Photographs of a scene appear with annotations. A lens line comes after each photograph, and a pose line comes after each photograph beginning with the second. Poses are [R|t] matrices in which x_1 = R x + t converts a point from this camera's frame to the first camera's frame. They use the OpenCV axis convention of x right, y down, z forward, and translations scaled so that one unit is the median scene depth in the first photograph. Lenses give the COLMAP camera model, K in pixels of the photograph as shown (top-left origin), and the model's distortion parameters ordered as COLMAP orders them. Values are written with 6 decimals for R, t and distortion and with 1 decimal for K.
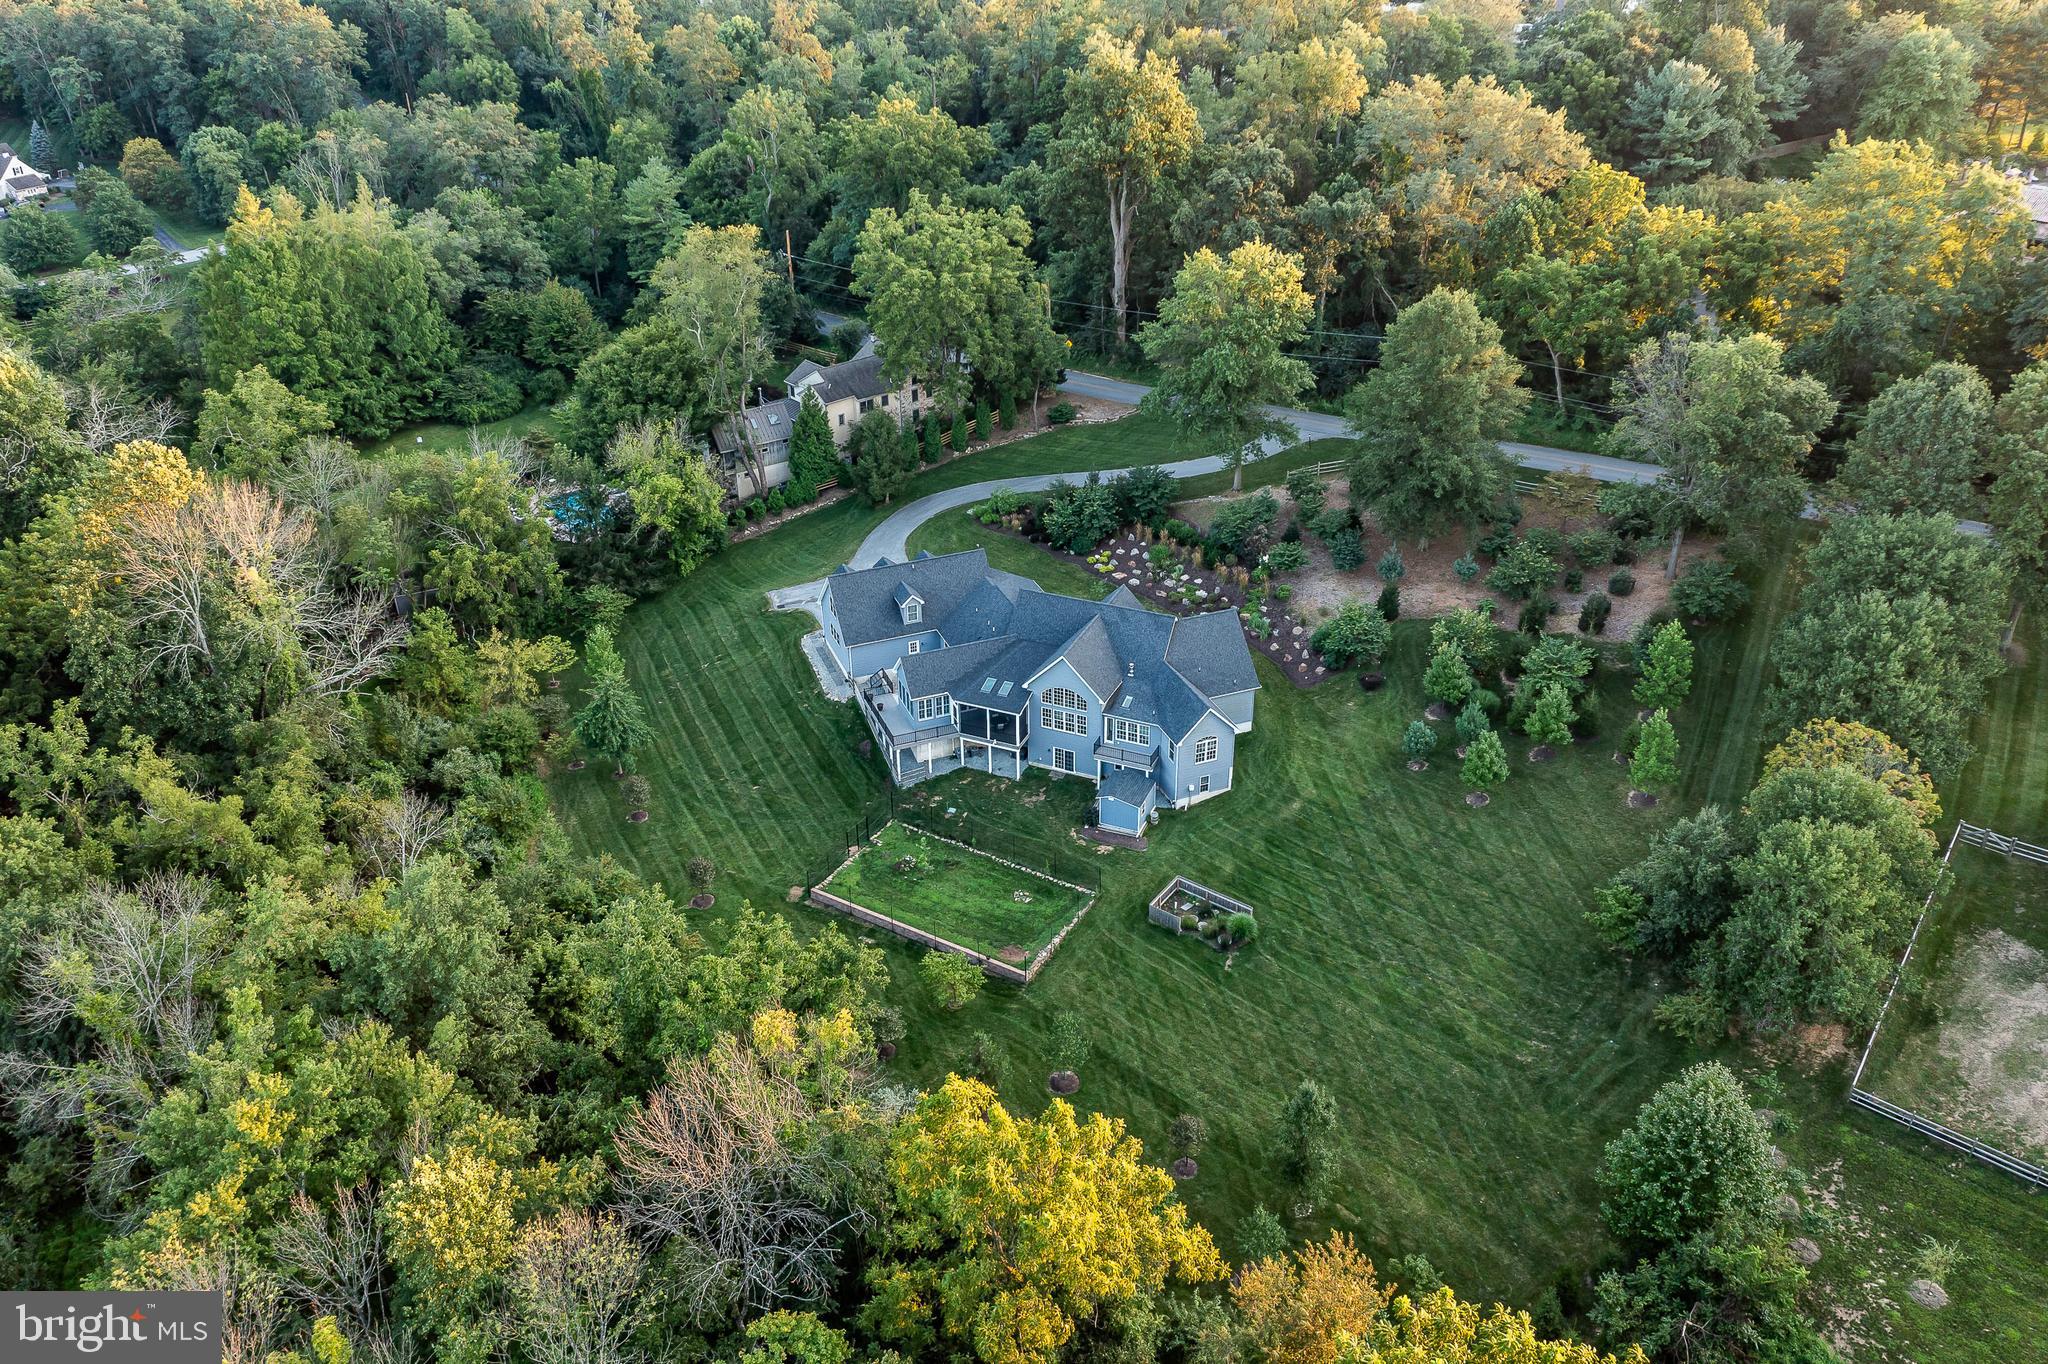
lens RADIAL K [[1612.9, 0, 1022.6], [0, 1612.9, 678.0], [0, 0, 1]] dist [-0.011080, 0.067329]
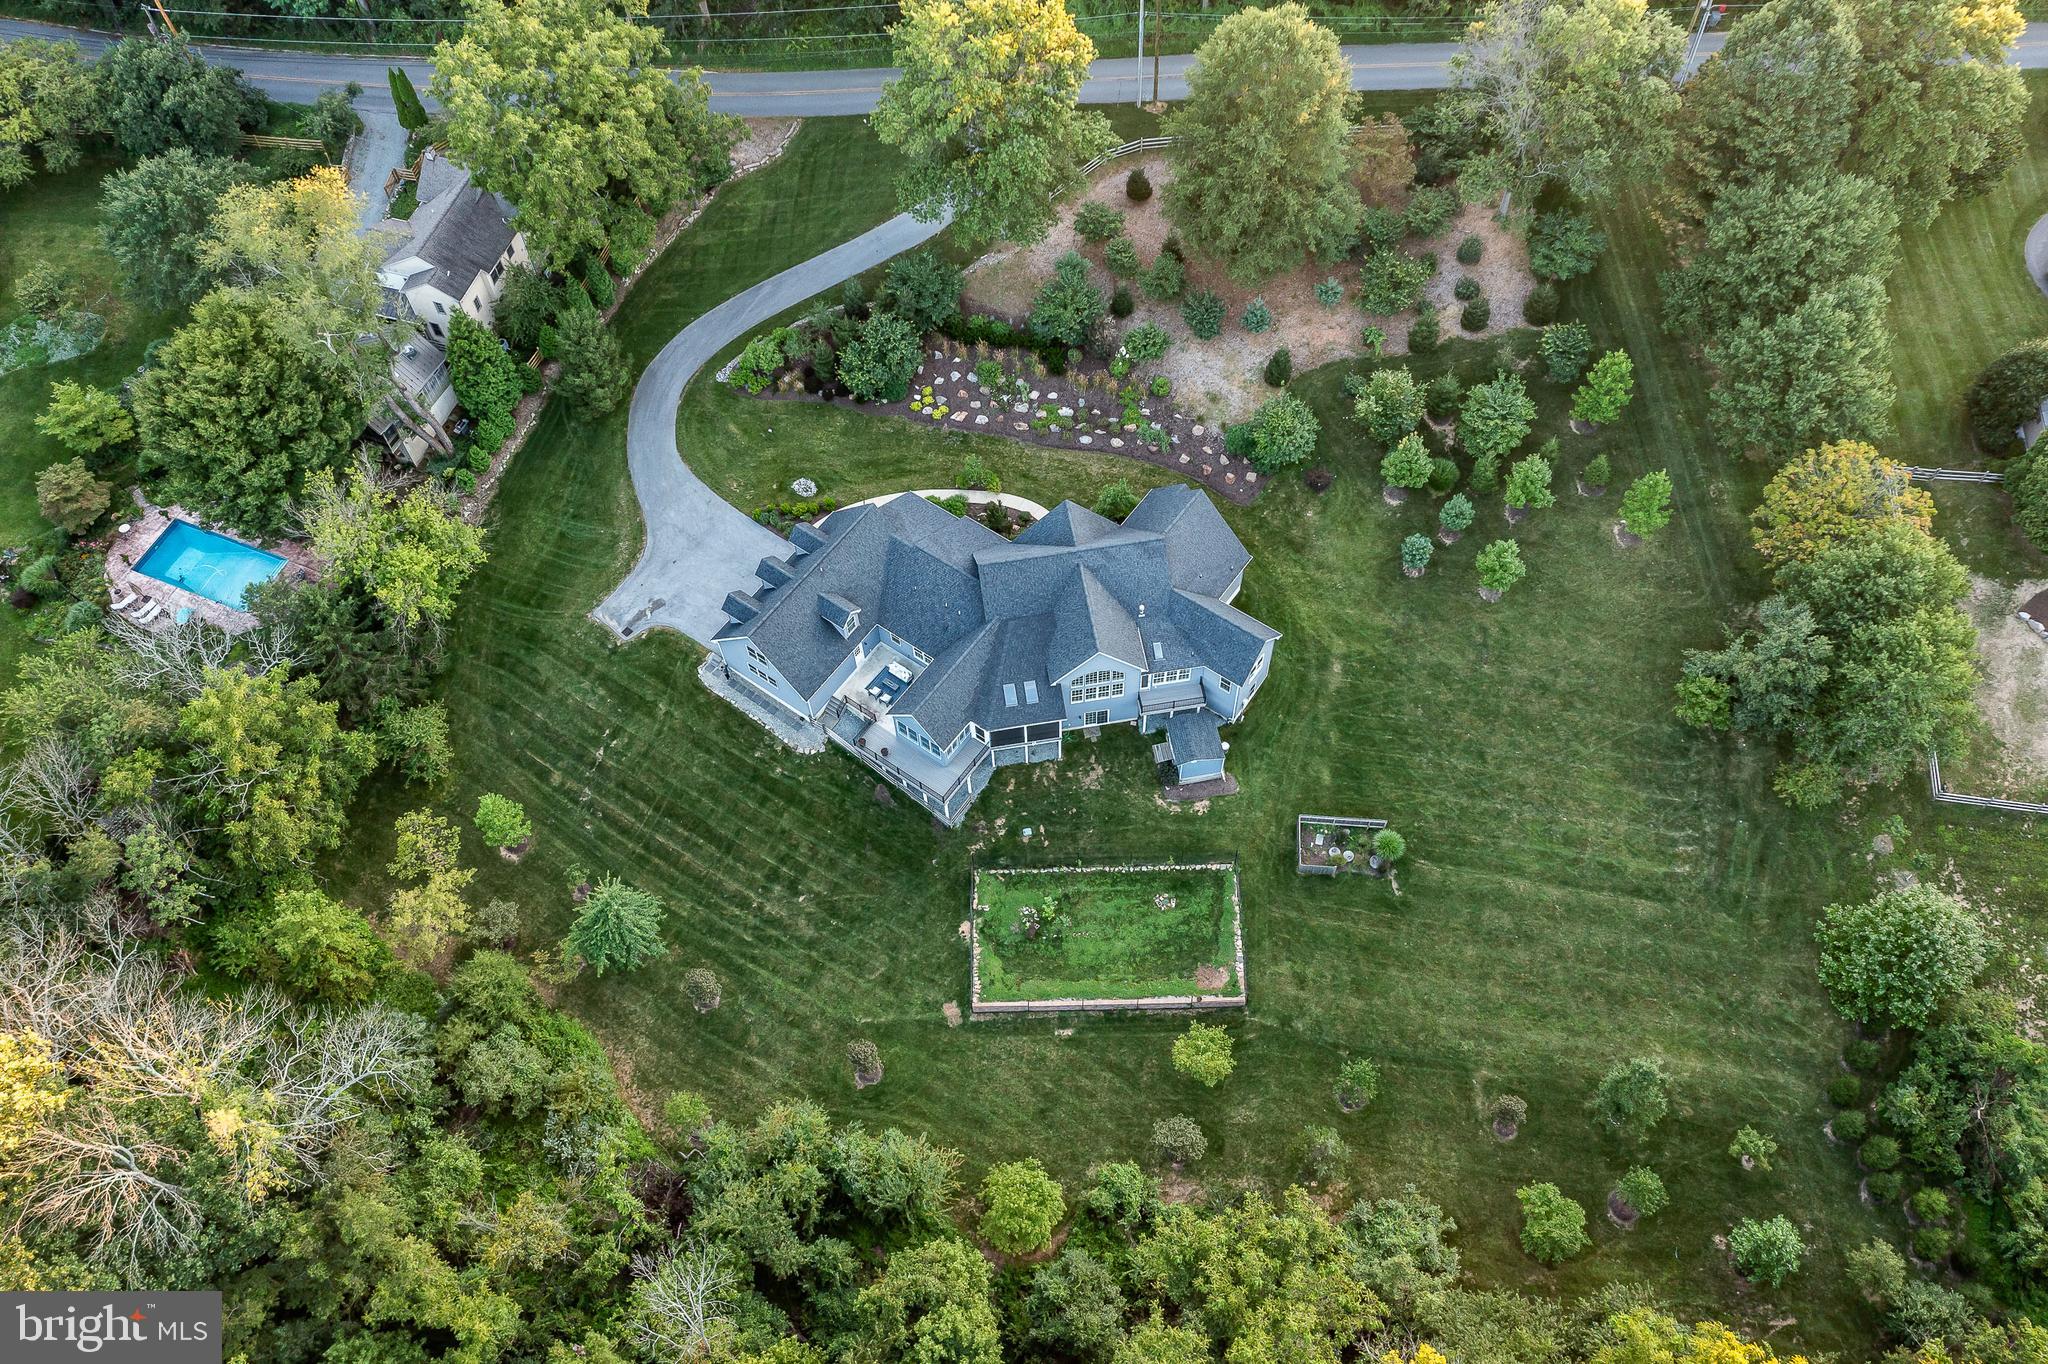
lens RADIAL K [[1612.9, 0, 1022.6], [0, 1612.9, 678.0], [0, 0, 1]] dist [-0.011080, 0.067329]
pose [[0.840943, -0.465778, 0.275436, -0.240843], [0.279813, 0.809975, 0.515408, -0.432683], [-0.463162, -0.356358, 0.811474, 0.262494]]
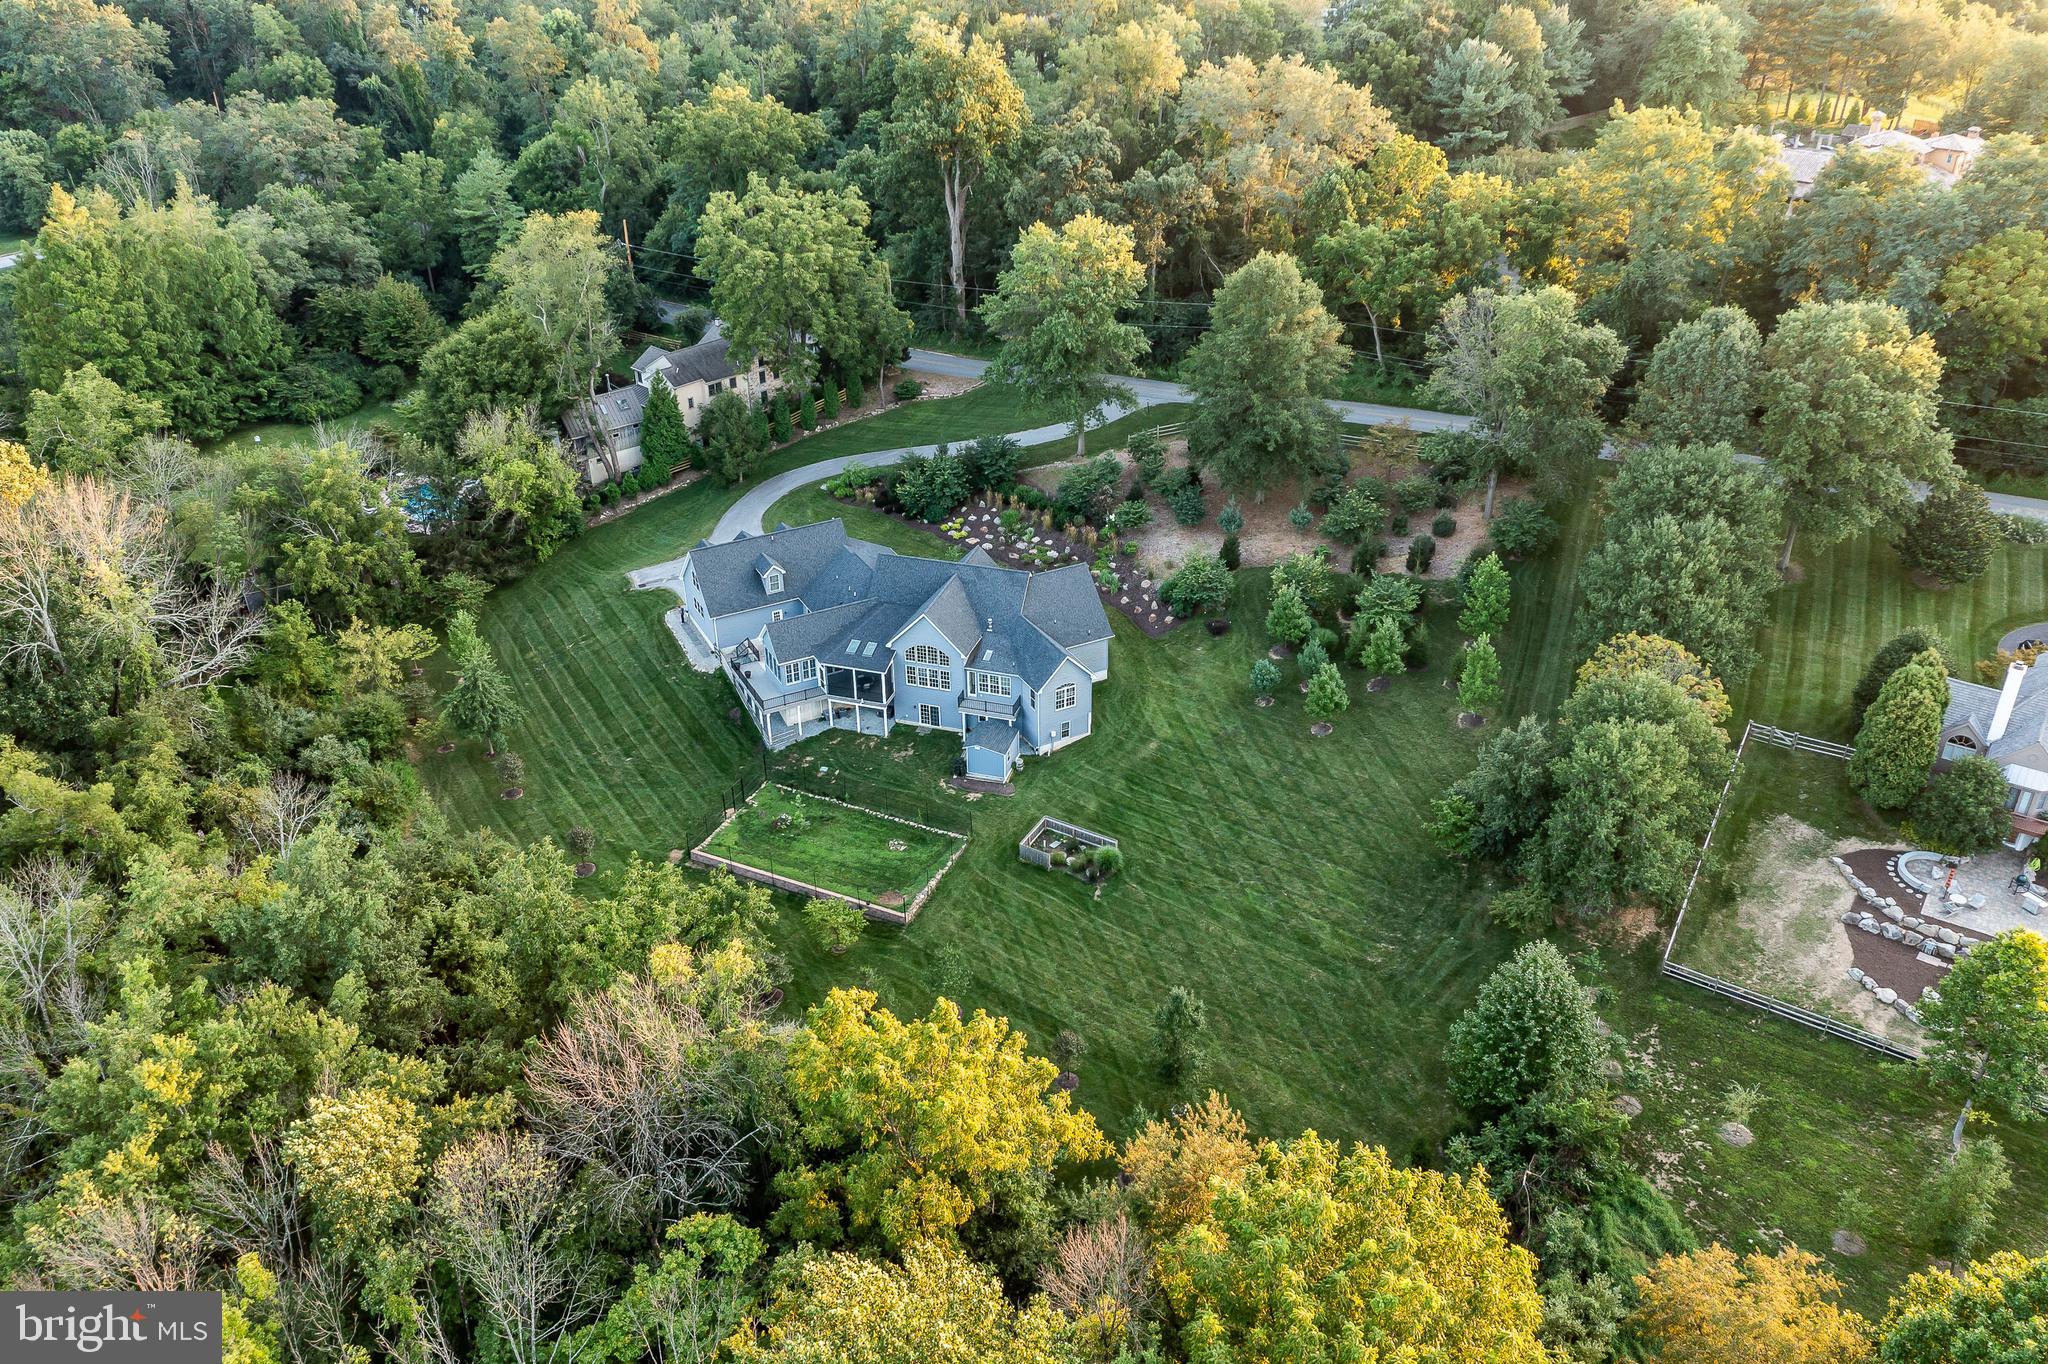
lens RADIAL K [[1612.9, 0, 1022.6], [0, 1612.9, 678.0], [0, 0, 1]] dist [-0.011080, 0.067329]
pose [[0.994483, -0.051084, 0.091622, -0.008384], [0.050871, 0.998694, 0.004661, 0.023638], [-0.091741, 0.000026, 0.995783, -0.036561]]
